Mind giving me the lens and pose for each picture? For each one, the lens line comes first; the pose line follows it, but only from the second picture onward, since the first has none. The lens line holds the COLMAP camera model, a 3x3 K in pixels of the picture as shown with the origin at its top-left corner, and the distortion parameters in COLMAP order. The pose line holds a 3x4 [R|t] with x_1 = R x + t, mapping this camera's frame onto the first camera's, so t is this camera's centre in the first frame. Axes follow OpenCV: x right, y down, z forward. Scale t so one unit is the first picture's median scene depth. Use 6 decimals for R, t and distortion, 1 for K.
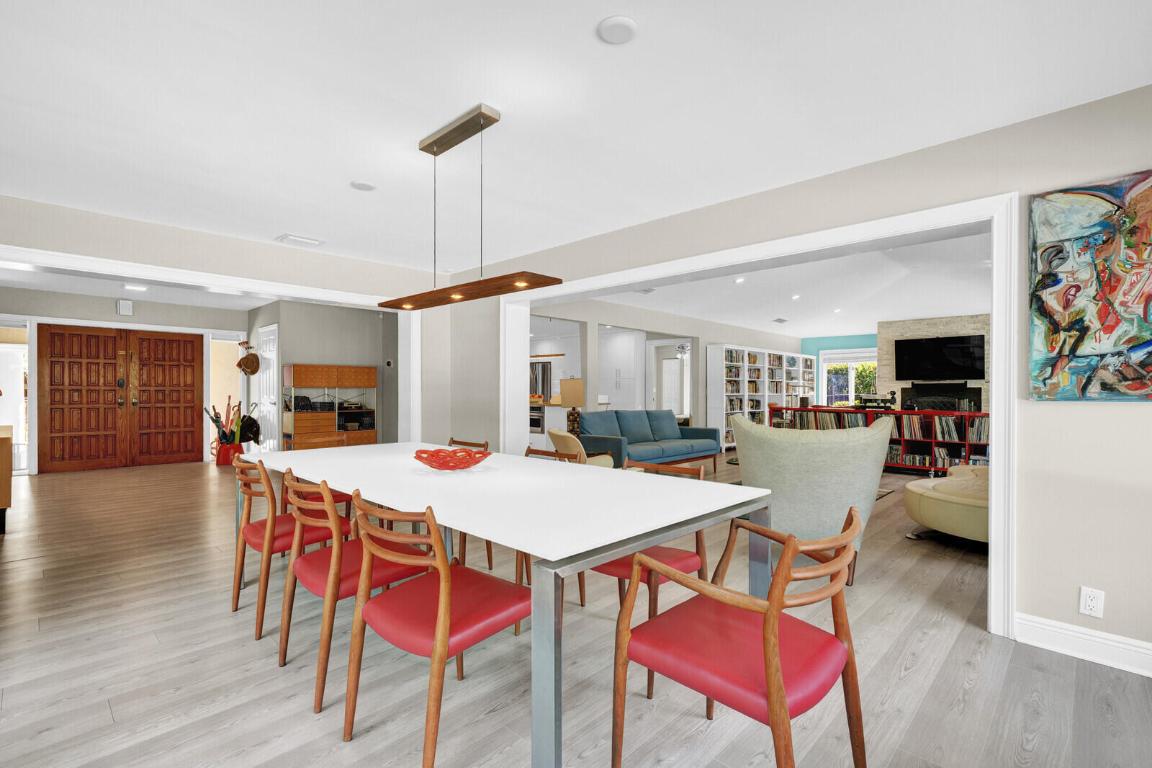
lens RADIAL K [[524.5, 0, 571.7], [0, 524.5, 388.3], [0, 0, 1]] dist [0.009691, 0.001601]
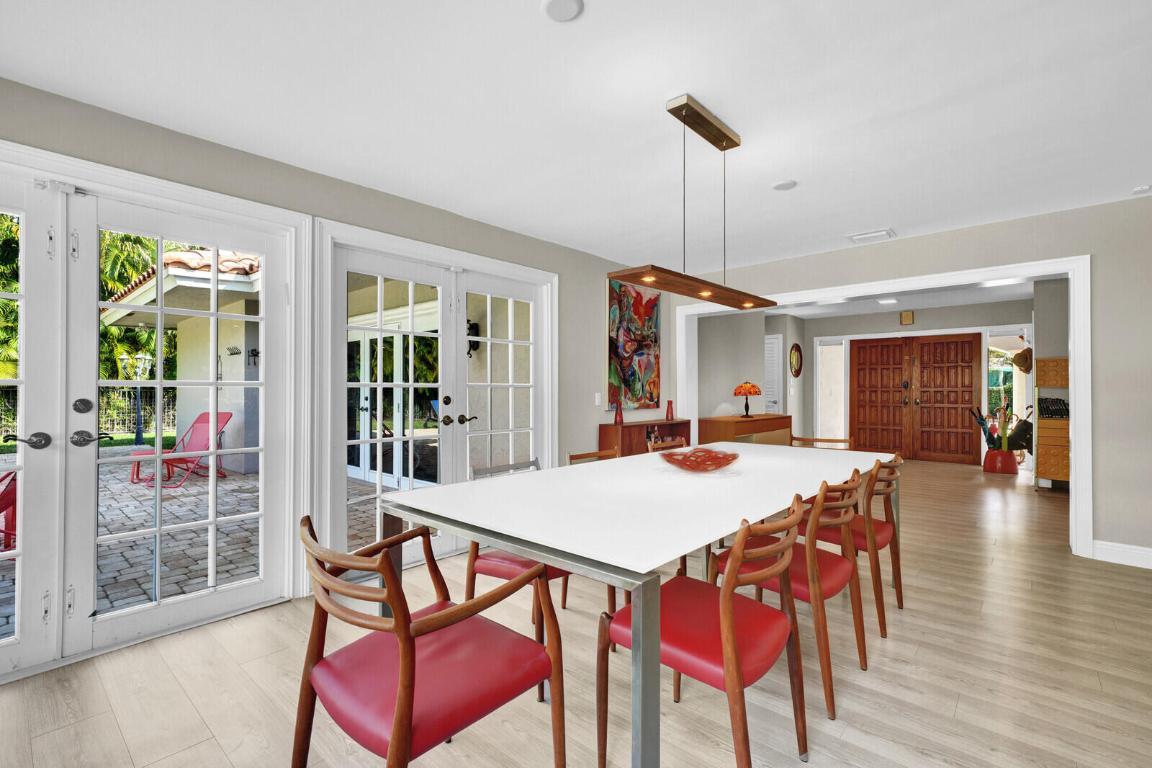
lens RADIAL K [[524.5, 0, 572.8], [0, 524.5, 386.0], [0, 0, 1]] dist [0.009691, 0.001601]
pose [[0.045902, -0.011588, -0.998879, 0.239964], [0.004264, 0.999926, -0.011404, 0.002215], [0.998937, -0.003735, 0.045948, 0.229149]]
